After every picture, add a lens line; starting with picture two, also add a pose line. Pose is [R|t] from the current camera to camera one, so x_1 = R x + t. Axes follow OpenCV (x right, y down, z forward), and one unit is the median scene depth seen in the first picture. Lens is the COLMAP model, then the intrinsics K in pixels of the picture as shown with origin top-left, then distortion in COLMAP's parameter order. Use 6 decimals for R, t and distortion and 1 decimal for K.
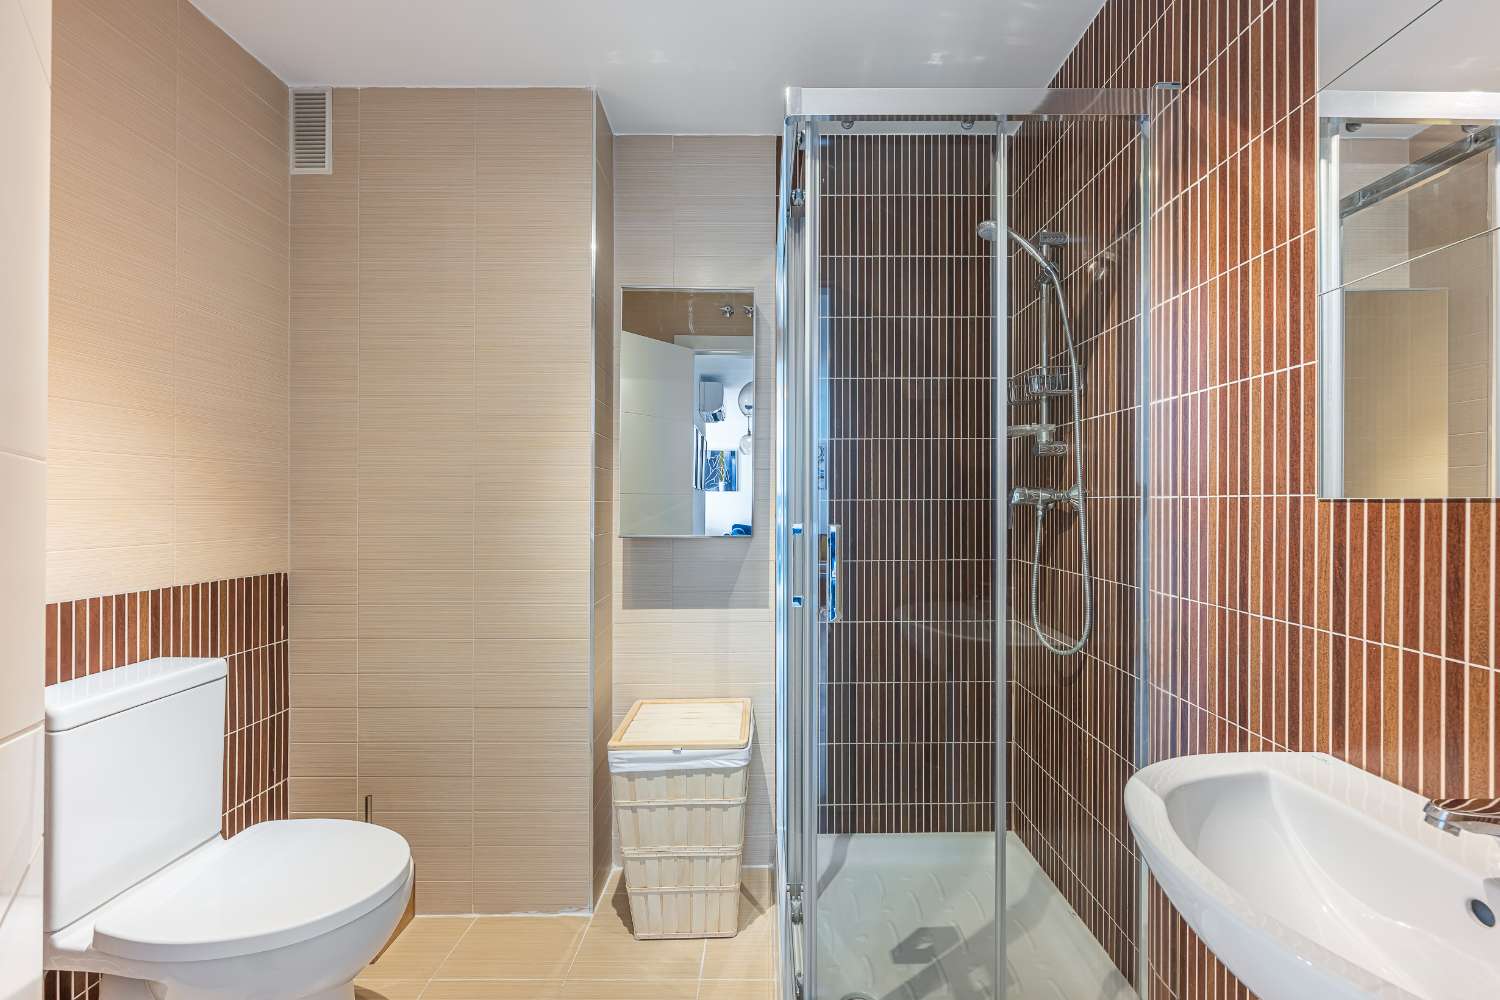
lens RADIAL K [[601.1, 0, 756.3], [0, 601.1, 498.0], [0, 0, 1]] dist [0.001284, 0.000470]
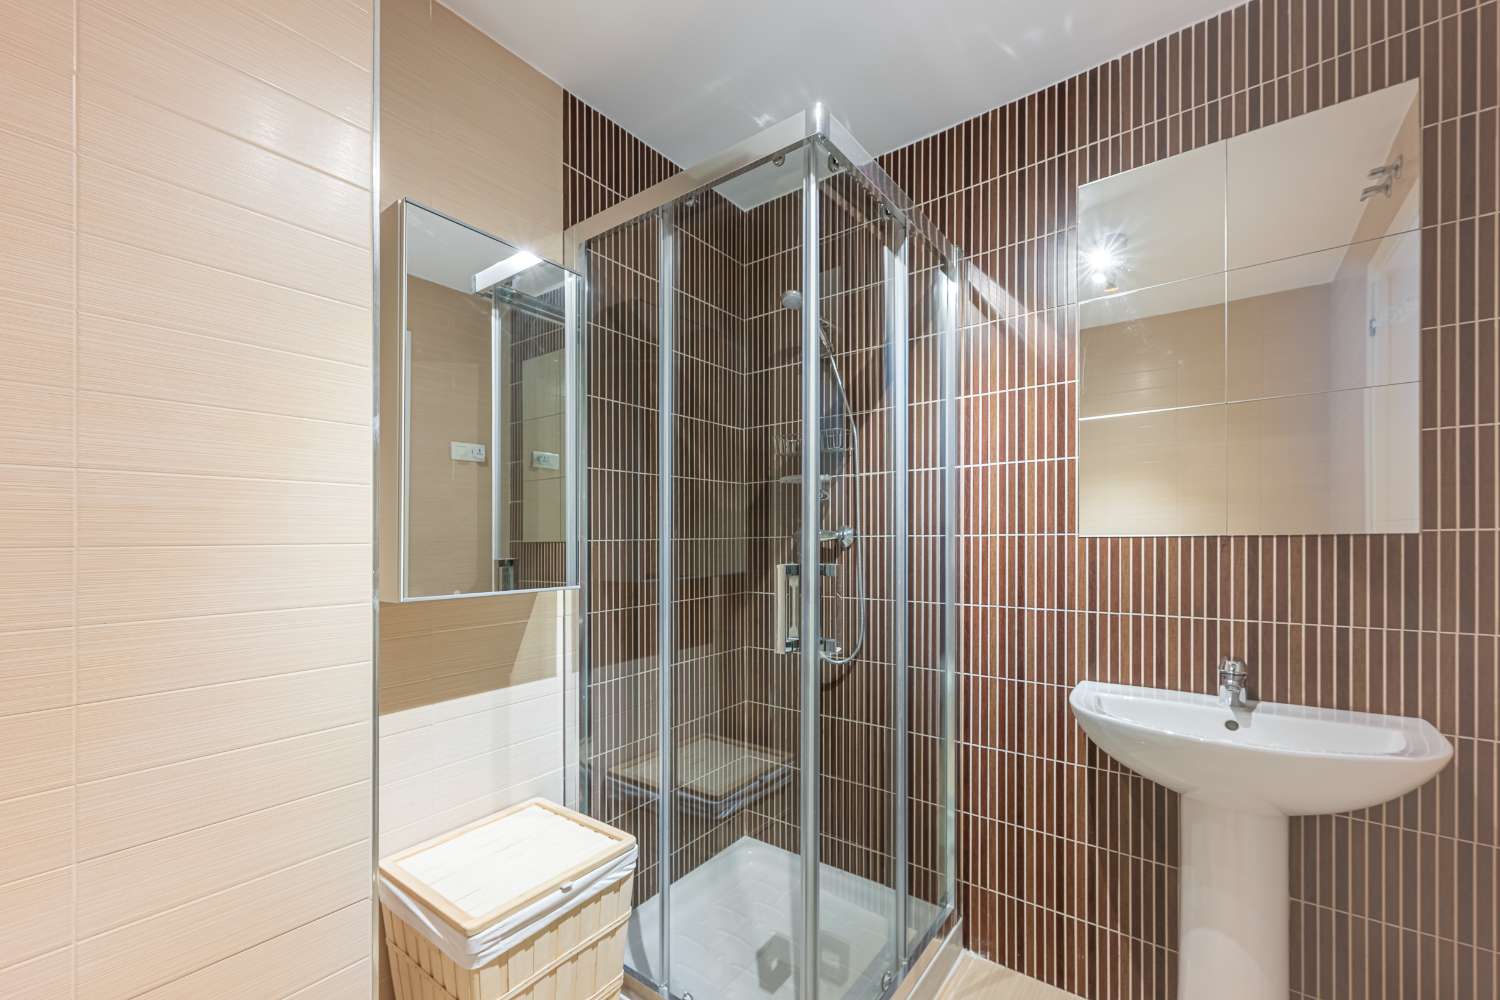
lens RADIAL K [[610.3, 0, 745.3], [0, 610.3, 540.7], [0, 0, 1]] dist [0.001415, 0.000104]
pose [[0.605167, -0.004139, 0.796088, -0.826537], [0.004142, 0.999989, 0.002051, 0.005963], [-0.796088, 0.002056, 0.605178, 0.546497]]
